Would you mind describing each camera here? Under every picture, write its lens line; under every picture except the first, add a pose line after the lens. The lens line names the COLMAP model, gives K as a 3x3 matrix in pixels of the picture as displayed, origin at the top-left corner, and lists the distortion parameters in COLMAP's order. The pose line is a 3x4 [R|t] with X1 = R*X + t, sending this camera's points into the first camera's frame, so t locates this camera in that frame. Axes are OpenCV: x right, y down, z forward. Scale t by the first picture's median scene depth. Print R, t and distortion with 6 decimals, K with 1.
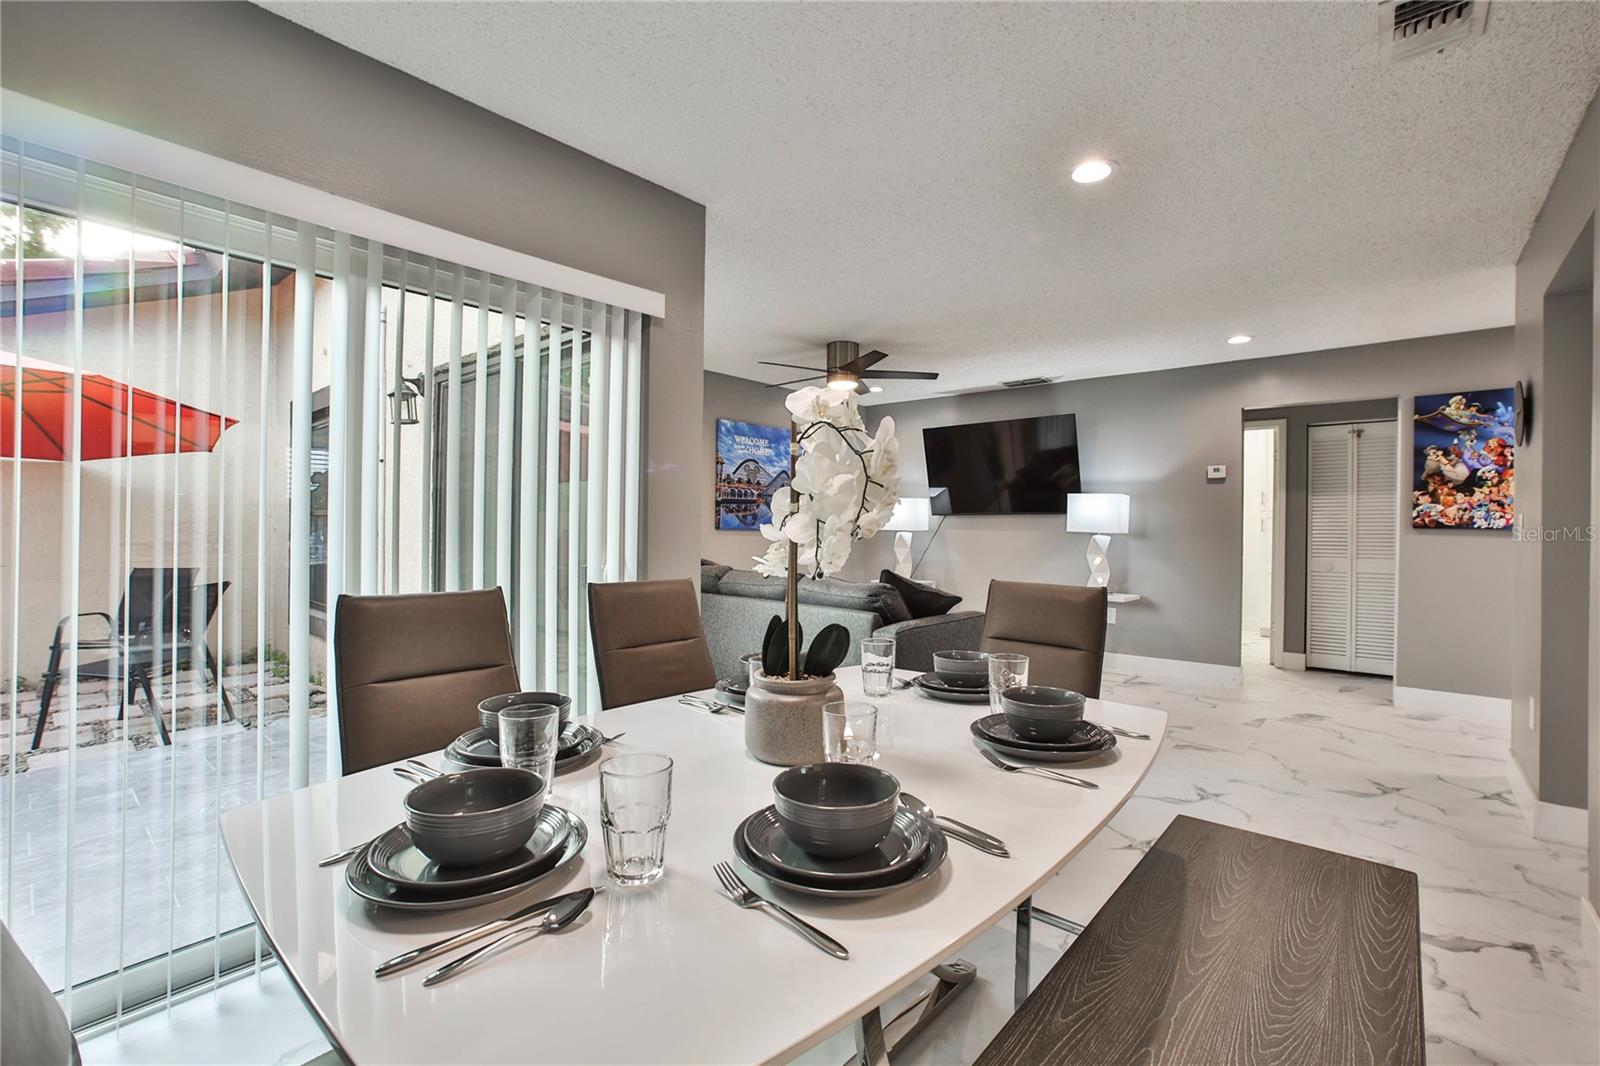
lens RADIAL K [[699.4, 0, 838.6], [0, 699.4, 525.9], [0, 0, 1]] dist [-0.023544, 0.008703]
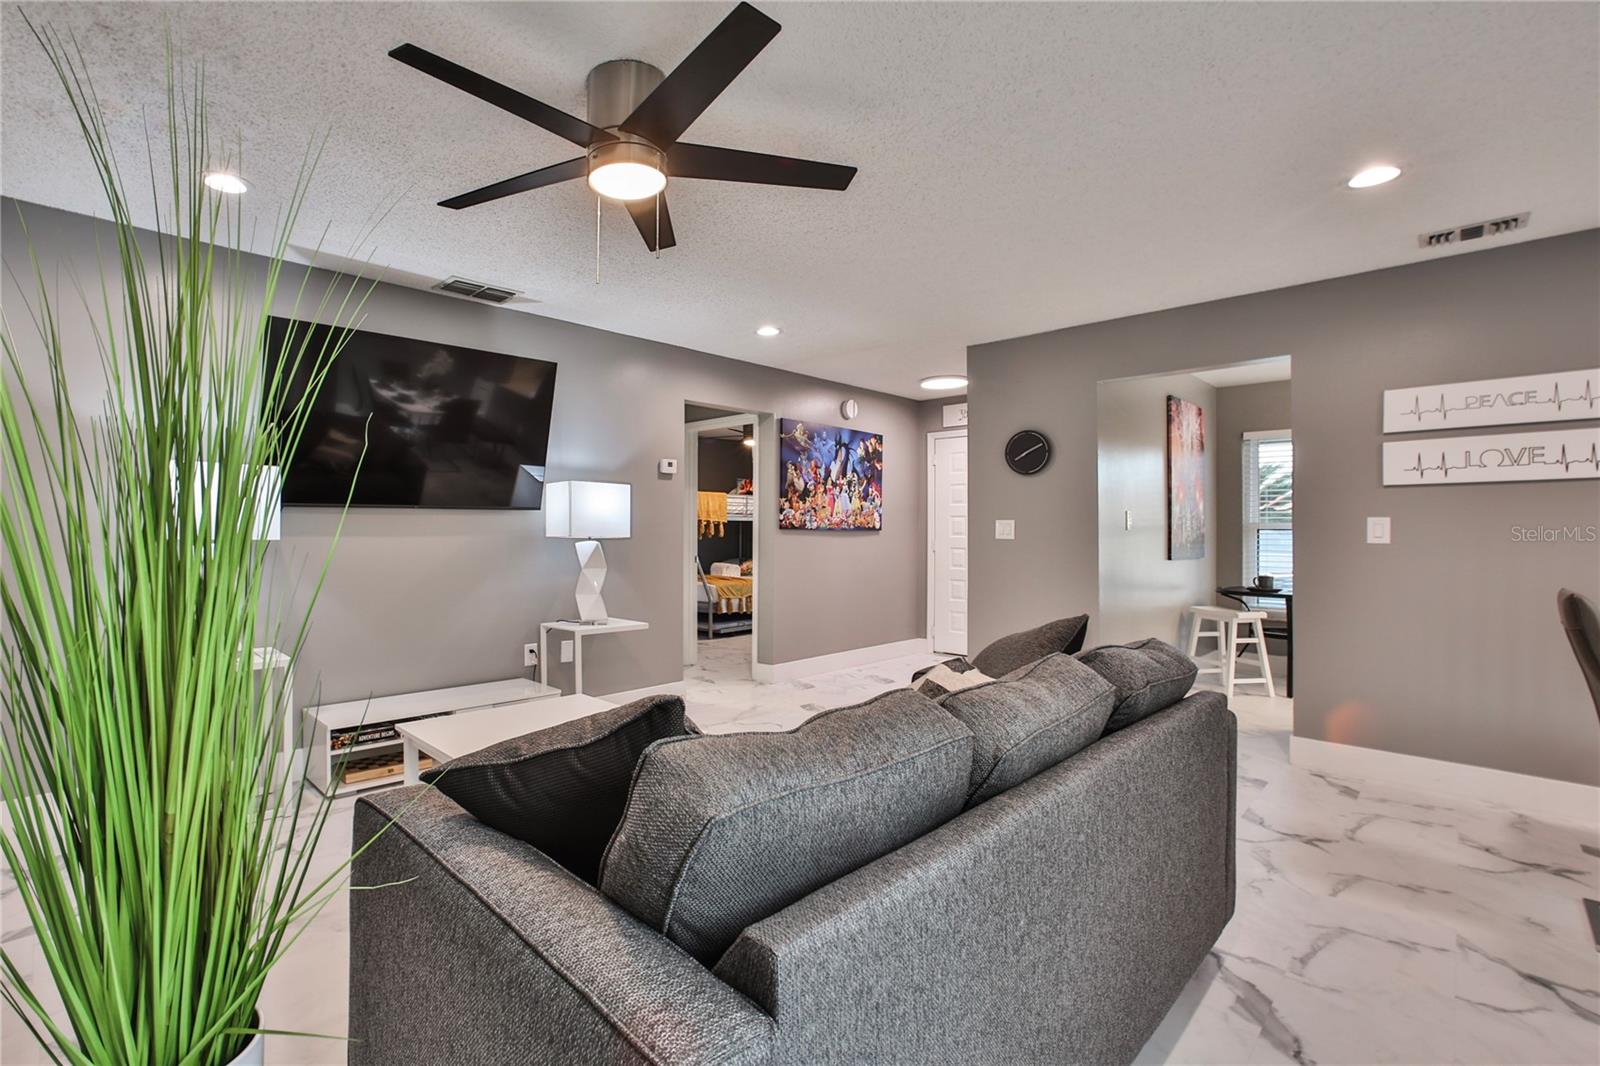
lens RADIAL K [[699.4, 0, 704.3], [0, 699.4, 532.3], [0, 0, 1]] dist [-0.023544, 0.008703]
pose [[0.119420, -0.018772, 0.992666, -0.384027], [-0.004080, 0.999804, 0.019398, -0.014107], [-0.992835, -0.006367, 0.119320, 1.004676]]
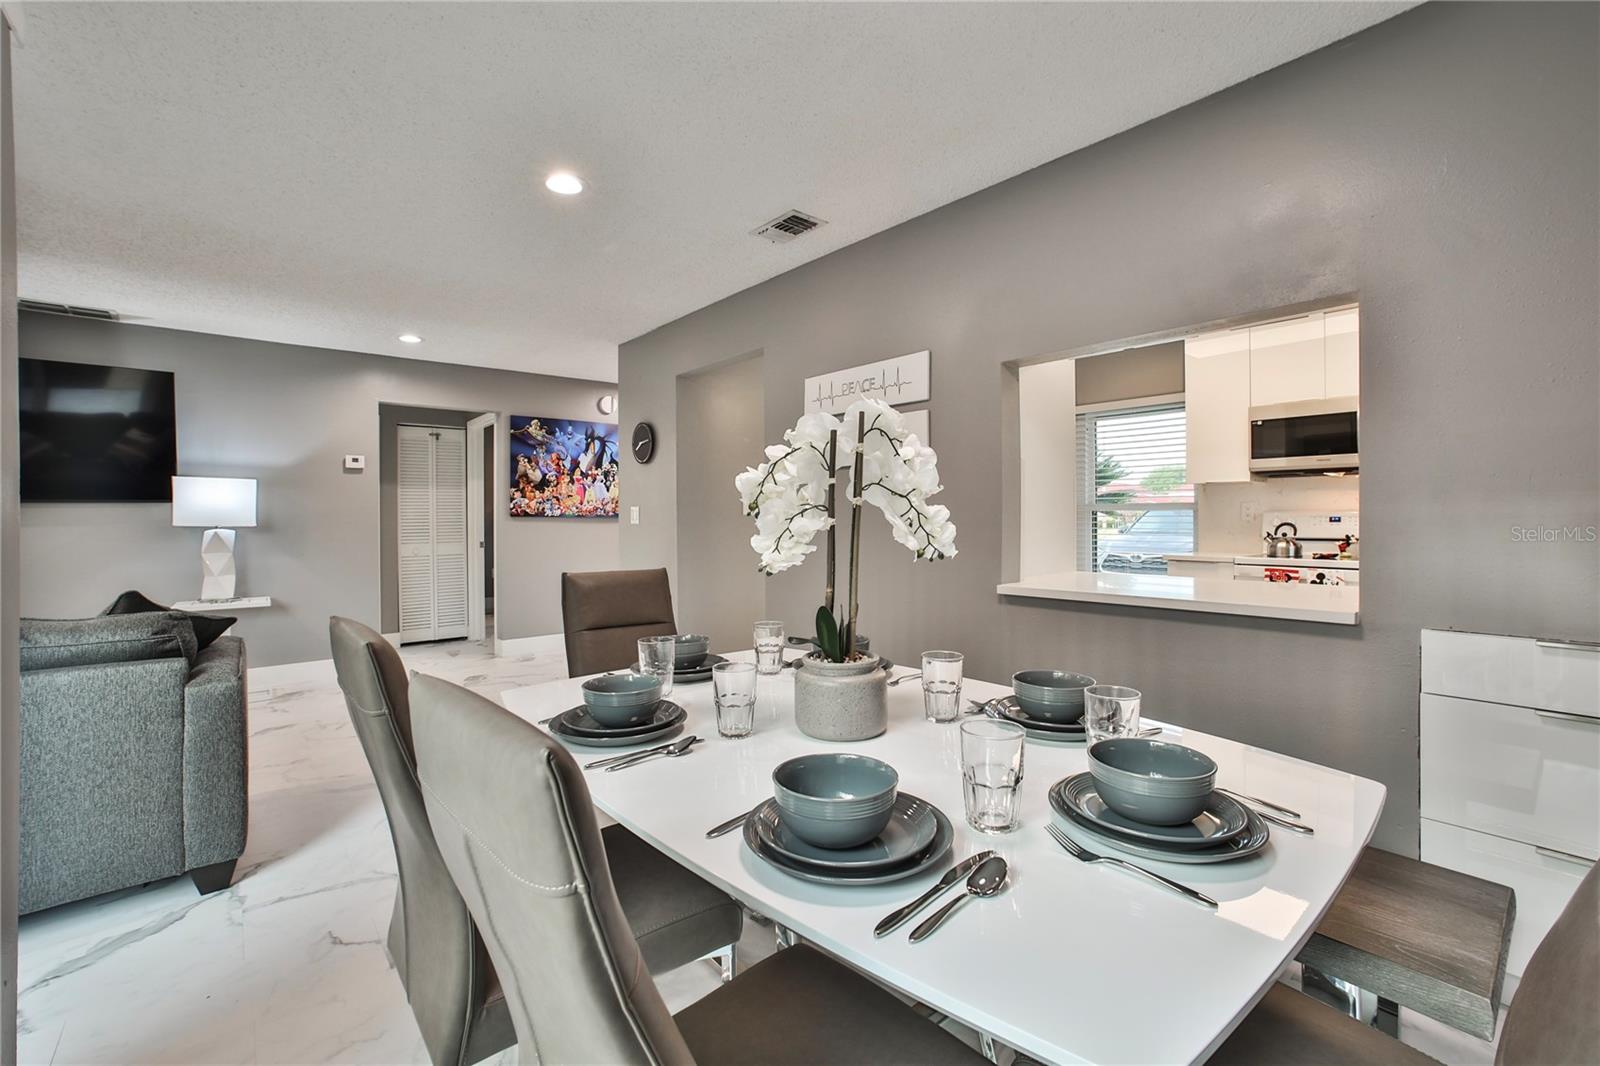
lens RADIAL K [[699.4, 0, 764.3], [0, 699.4, 516.1], [0, 0, 1]] dist [-0.023544, 0.008703]
pose [[0.201466, -0.009991, 0.979445, -0.363233], [0.007527, 0.999934, 0.008652, -0.005364], [-0.979467, 0.005629, 0.201528, 0.272762]]
